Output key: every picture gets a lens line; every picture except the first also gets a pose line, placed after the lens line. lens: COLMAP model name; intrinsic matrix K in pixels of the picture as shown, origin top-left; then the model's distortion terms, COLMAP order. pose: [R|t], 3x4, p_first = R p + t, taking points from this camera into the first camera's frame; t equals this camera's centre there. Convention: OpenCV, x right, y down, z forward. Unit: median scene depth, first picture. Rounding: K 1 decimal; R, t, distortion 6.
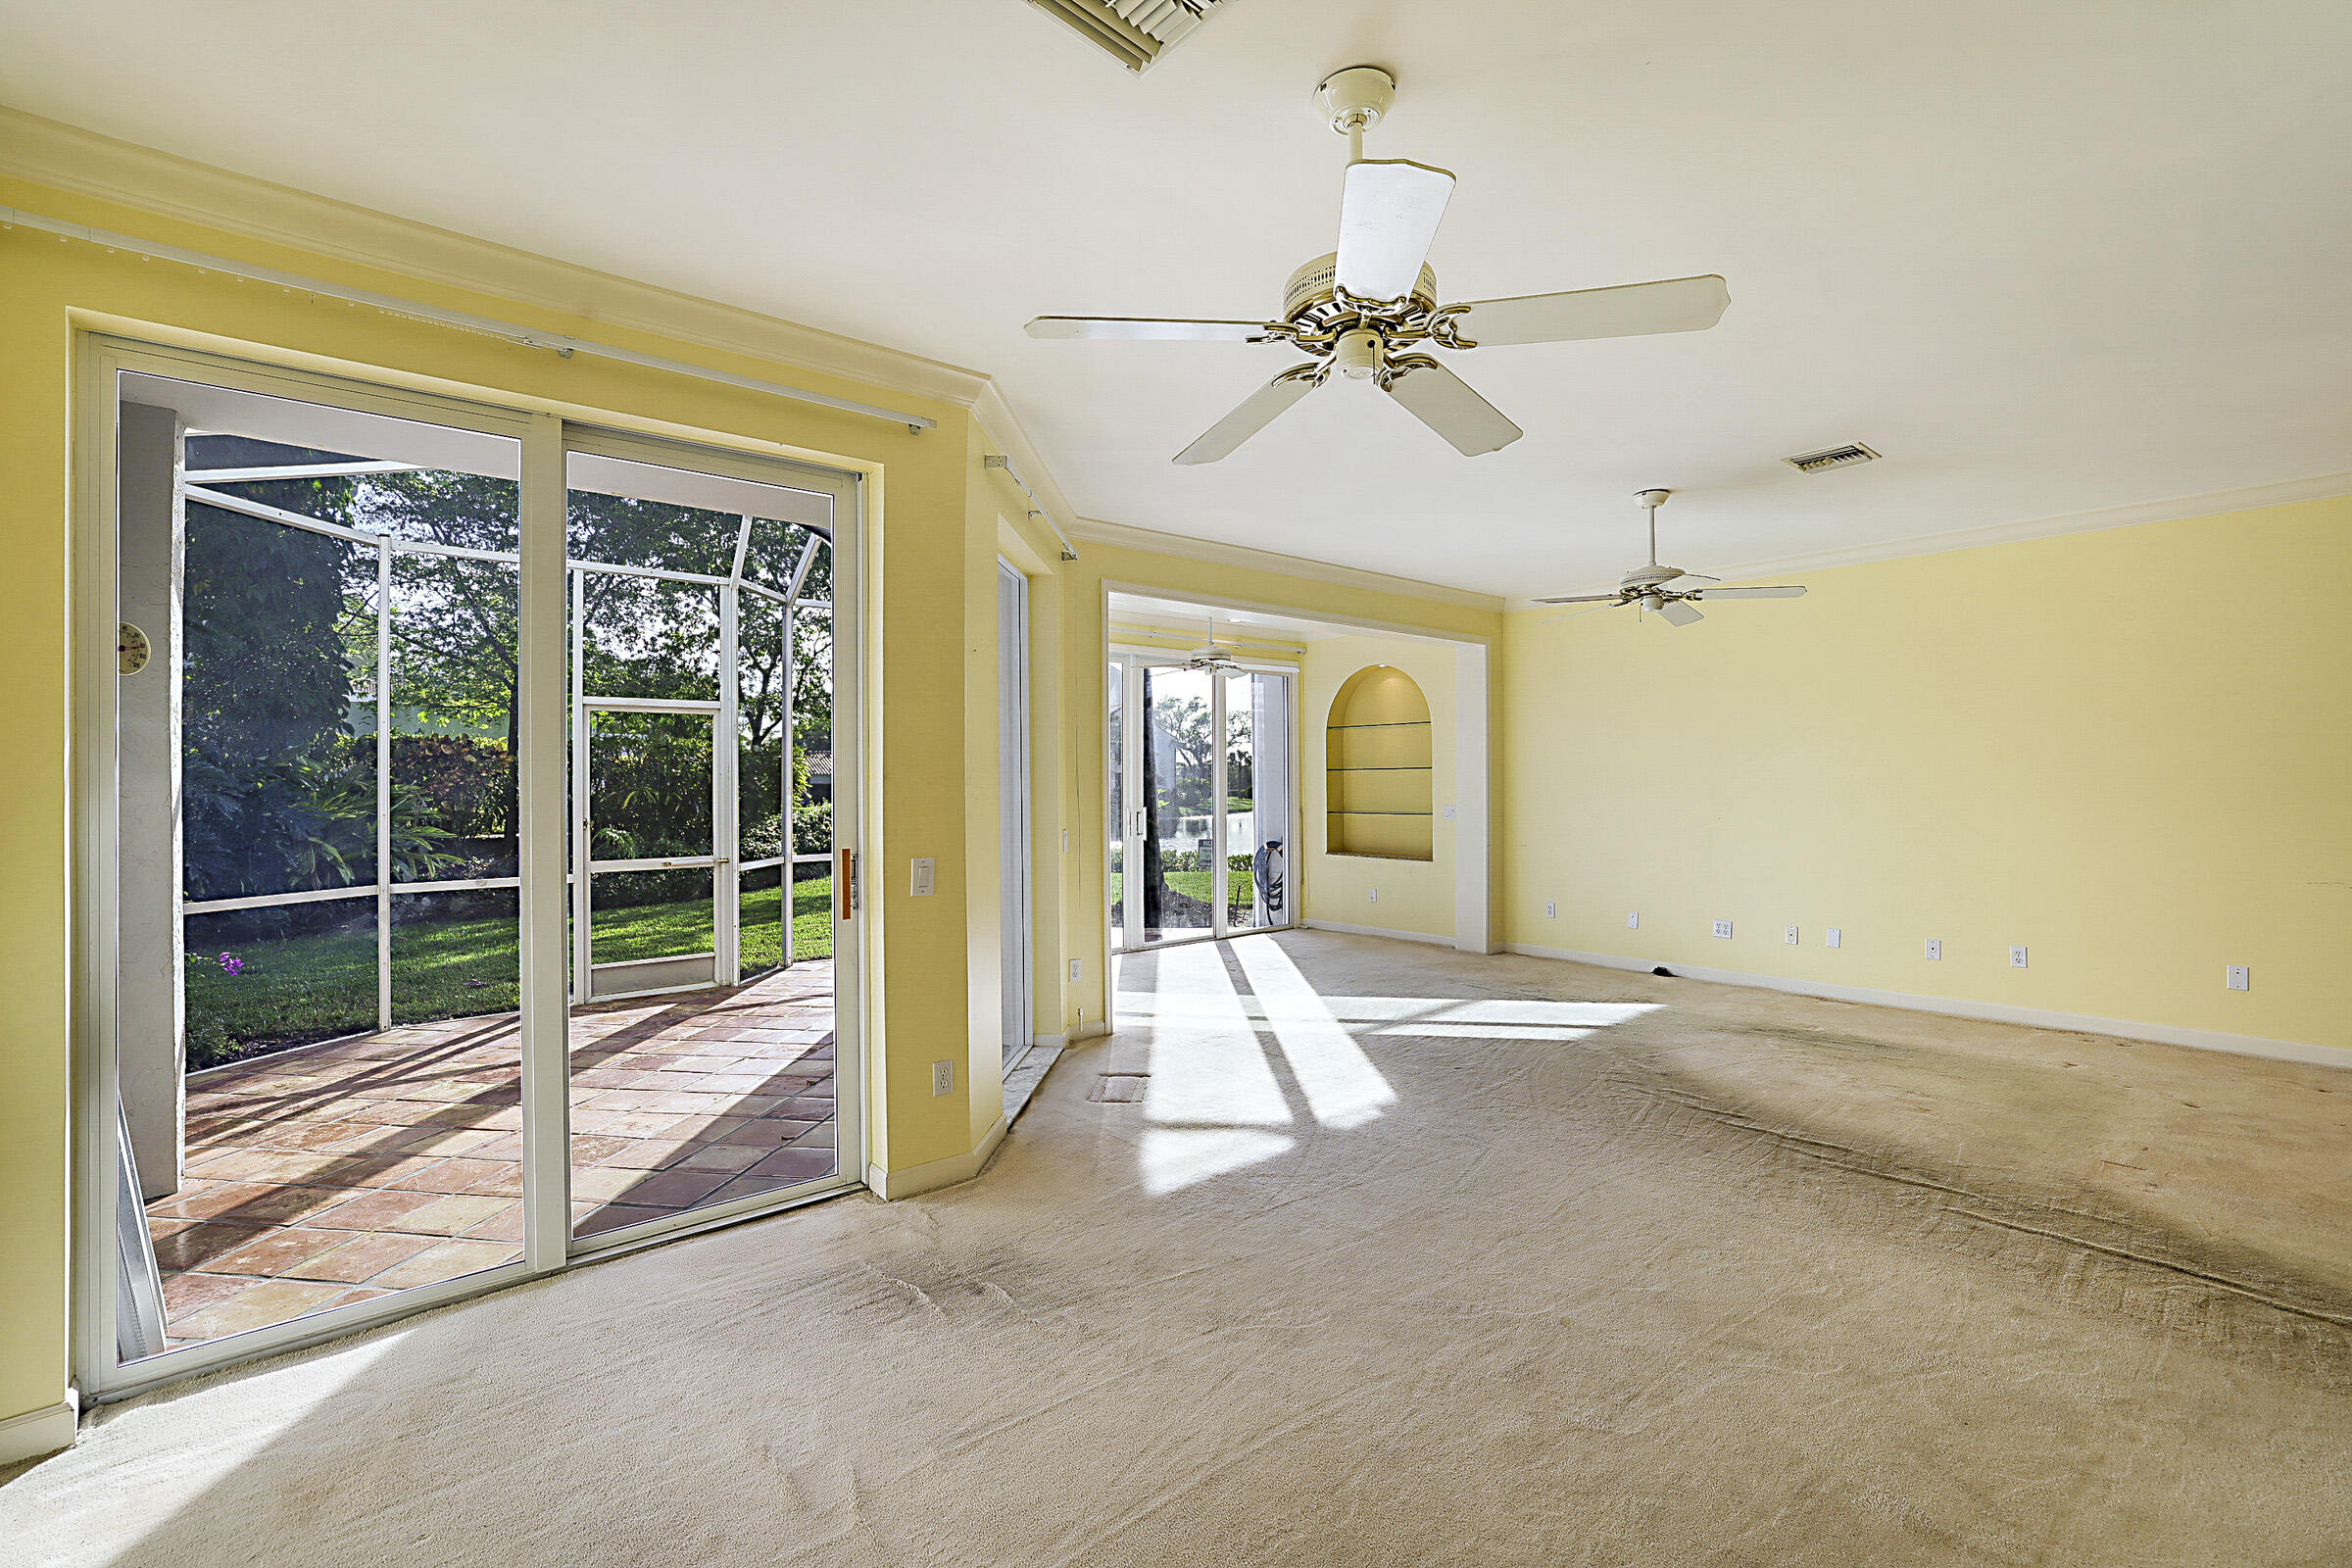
lens RADIAL K [[1018.0, 0, 1174.3], [0, 1018.0, 780.9], [0, 0, 1]] dist [-0.004275, 0.000582]
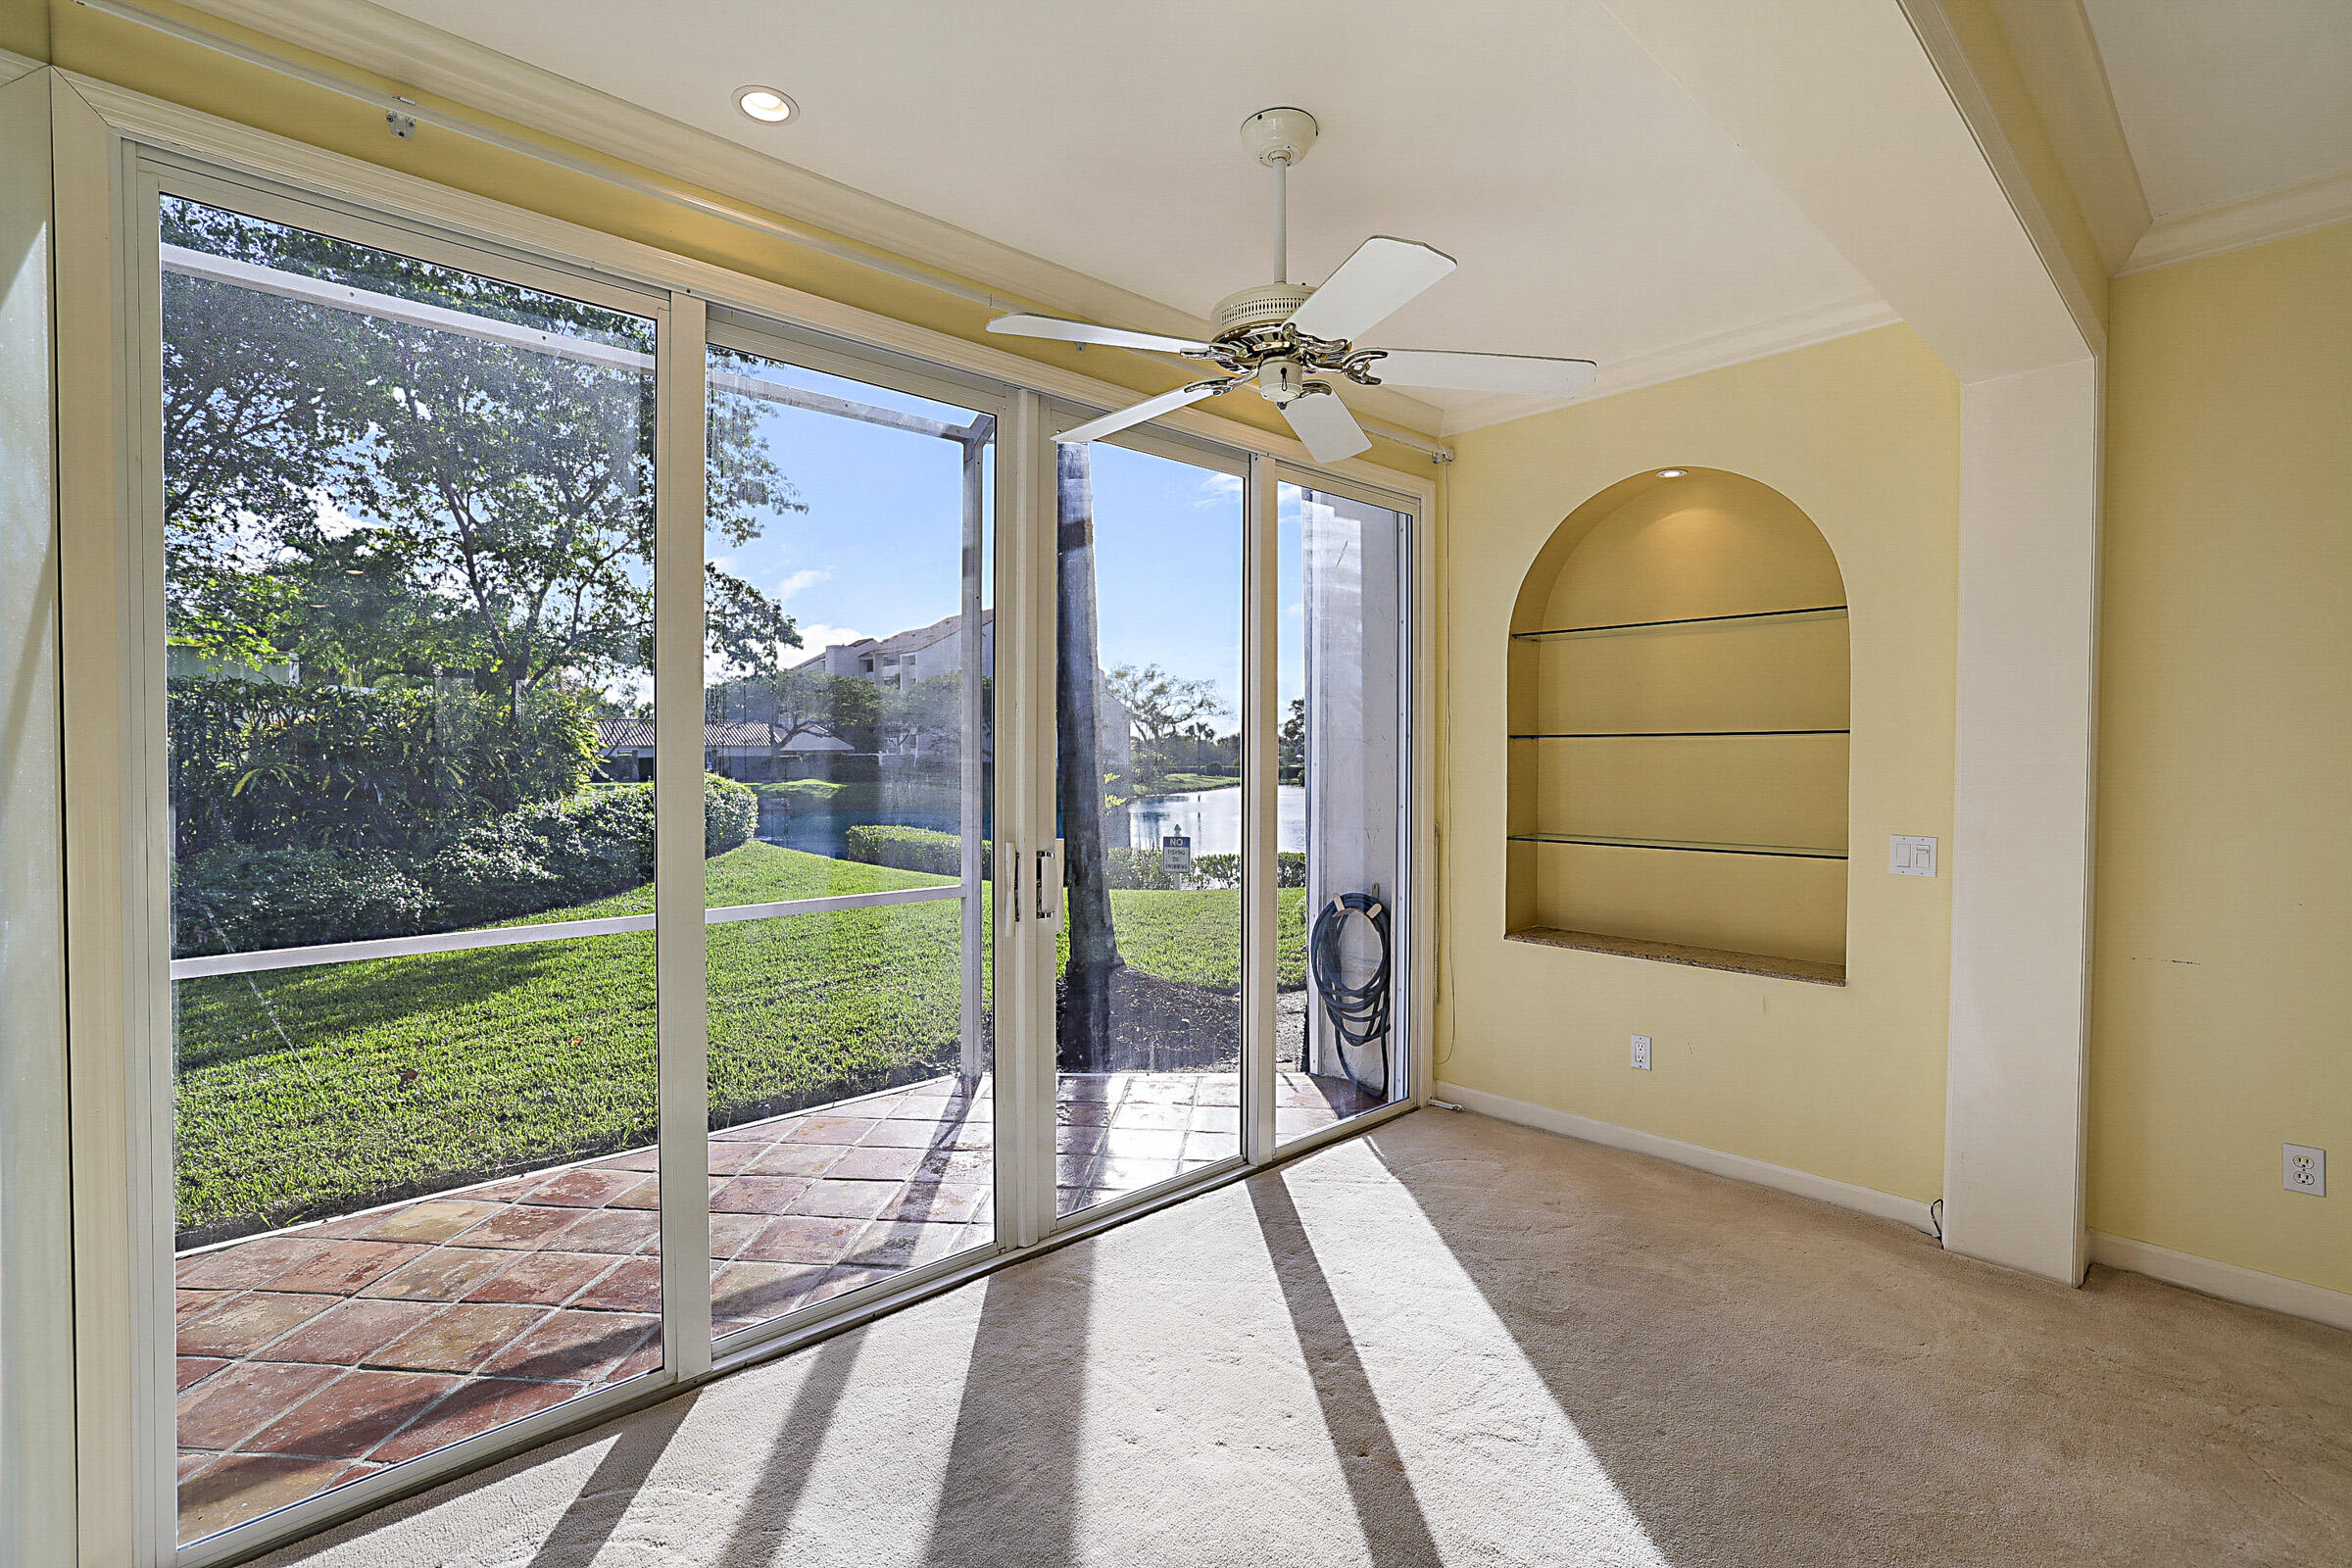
lens RADIAL K [[1085.2, 0, 1169.3], [0, 1085.2, 775.8], [0, 0, 1]] dist [0.000019, 0.000008]
pose [[0.999271, 0.005438, 0.037794, -0.004856], [-0.006136, 0.999813, 0.018364, -0.002067], [-0.037687, -0.018583, 0.999117, 0.557433]]
